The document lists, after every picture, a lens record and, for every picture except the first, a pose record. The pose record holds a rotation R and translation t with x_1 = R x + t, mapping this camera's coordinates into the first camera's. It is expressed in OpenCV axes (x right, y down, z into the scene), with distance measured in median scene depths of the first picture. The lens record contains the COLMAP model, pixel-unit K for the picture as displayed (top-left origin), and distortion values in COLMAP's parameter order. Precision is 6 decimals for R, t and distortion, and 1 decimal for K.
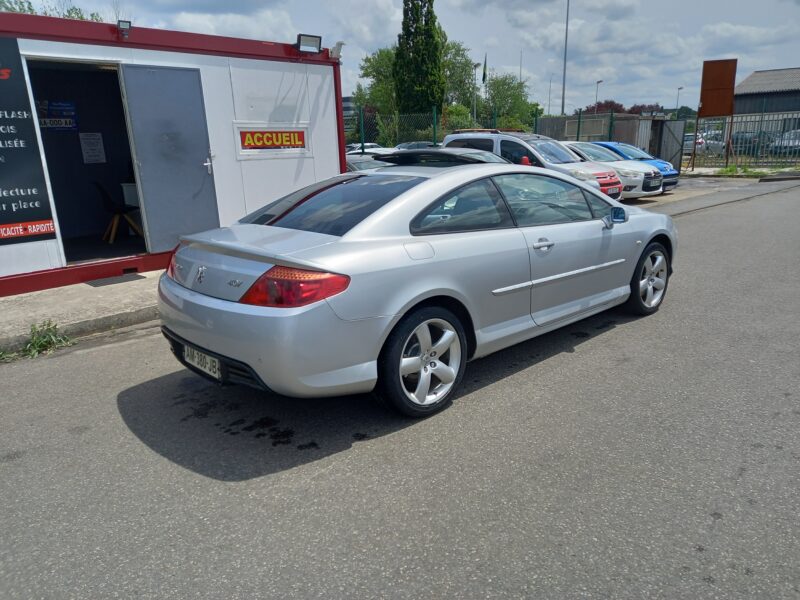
lens RADIAL K [[582.5, 0, 404.1], [0, 582.5, 301.5], [0, 0, 1]] dist [0.061486, -0.043688]
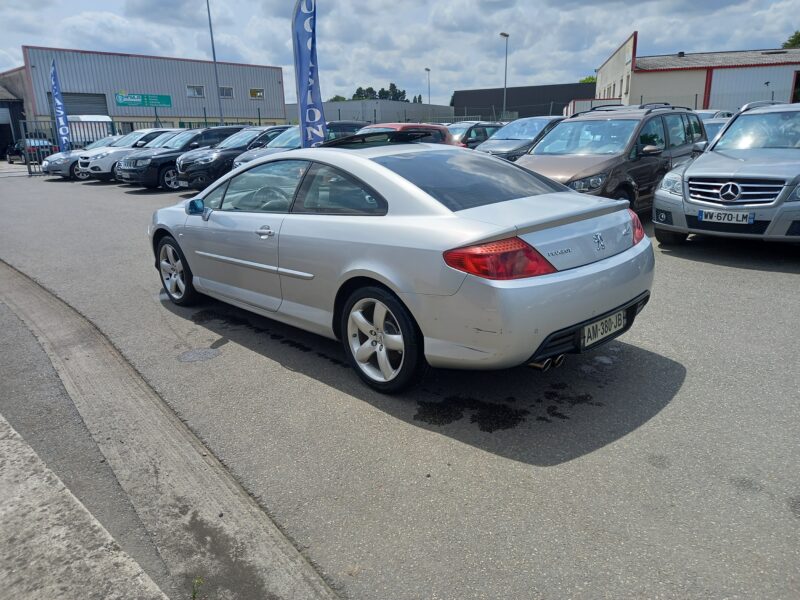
lens RADIAL K [[582.5, 0, 405.6], [0, 582.5, 298.8], [0, 0, 1]] dist [0.061486, -0.043688]
pose [[-0.019999, -0.244232, 0.969511, -0.539298], [0.283825, 0.928423, 0.239736, -0.116367], [-0.958668, 0.279965, 0.050752, 0.526132]]
